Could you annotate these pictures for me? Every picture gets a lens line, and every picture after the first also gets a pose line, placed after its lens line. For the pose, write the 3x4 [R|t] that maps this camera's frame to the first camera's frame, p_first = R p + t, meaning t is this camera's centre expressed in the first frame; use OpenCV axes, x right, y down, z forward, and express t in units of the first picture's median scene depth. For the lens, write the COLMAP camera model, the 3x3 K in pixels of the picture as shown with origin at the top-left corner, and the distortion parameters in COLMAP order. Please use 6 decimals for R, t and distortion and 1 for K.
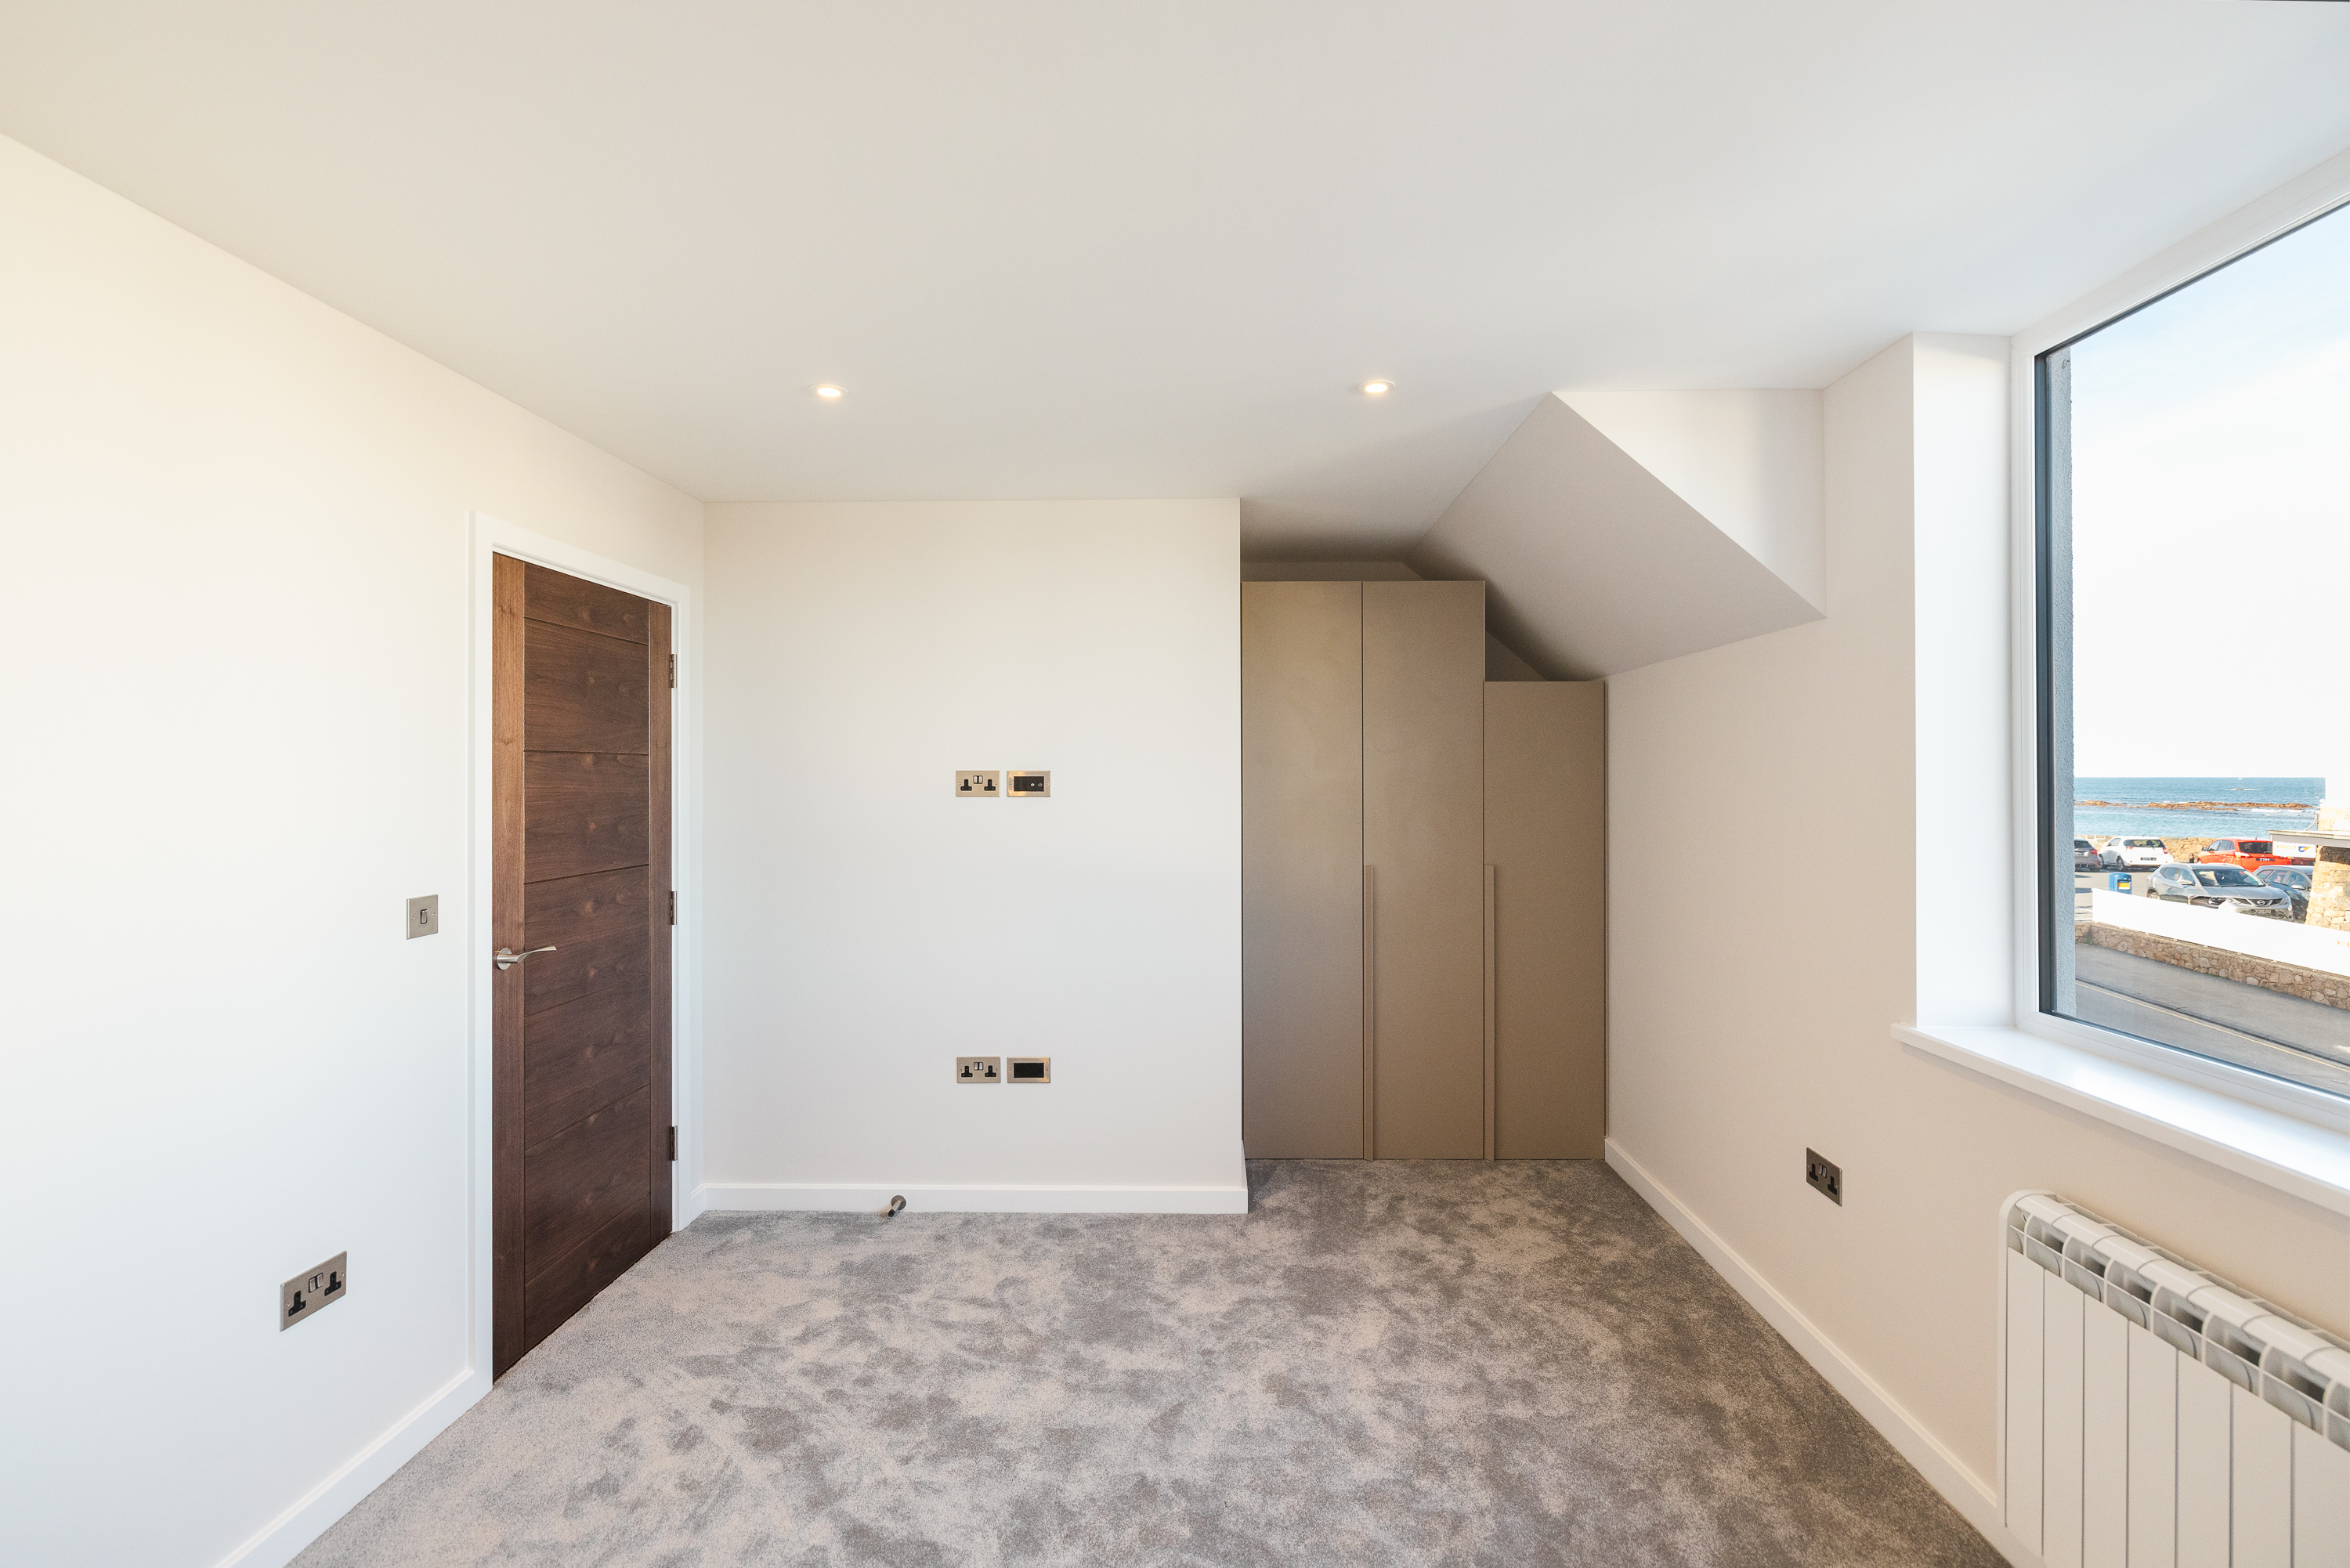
lens RADIAL K [[1030.7, 0, 1171.7], [0, 1030.7, 769.9], [0, 0, 1]] dist [-0.004012, 0.001766]
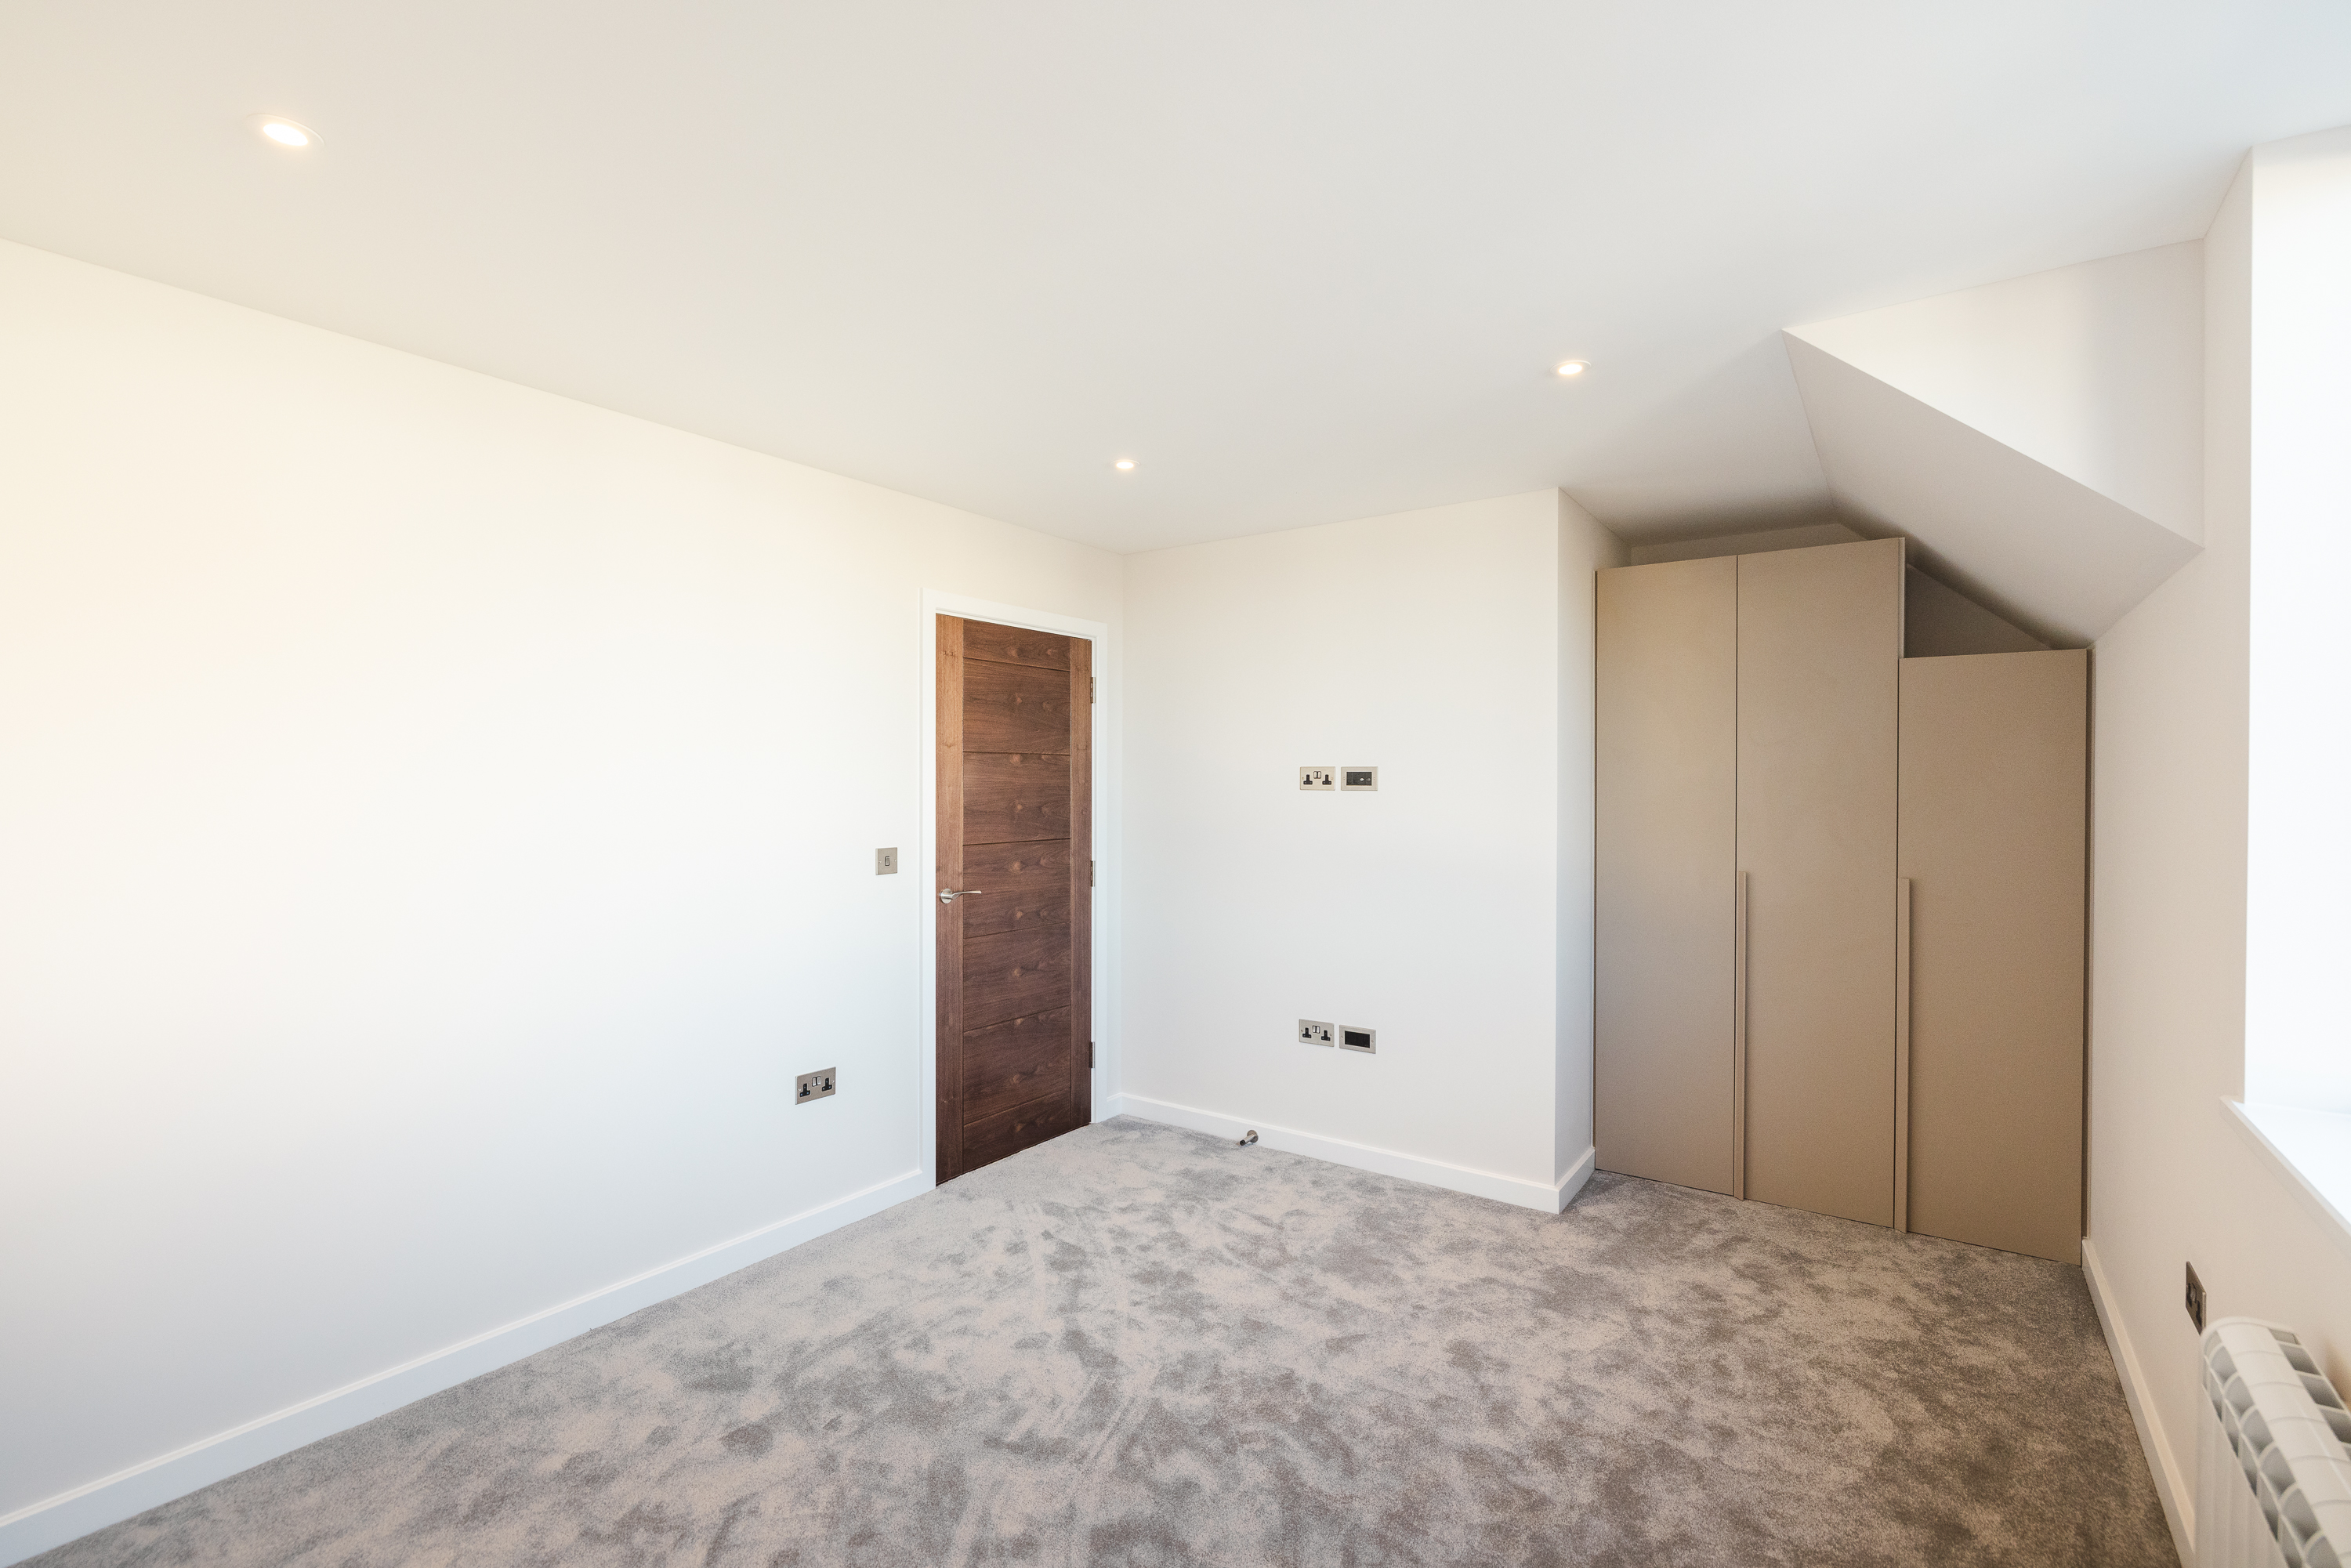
lens RADIAL K [[1031.2, 0, 1188.8], [0, 1031.2, 790.7], [0, 0, 1]] dist [-0.004012, 0.001766]
pose [[0.835388, 0.008605, -0.549594, 0.375335], [-0.000886, 0.999897, 0.014309, 0.013251], [0.549661, -0.011467, 0.835309, -0.016510]]
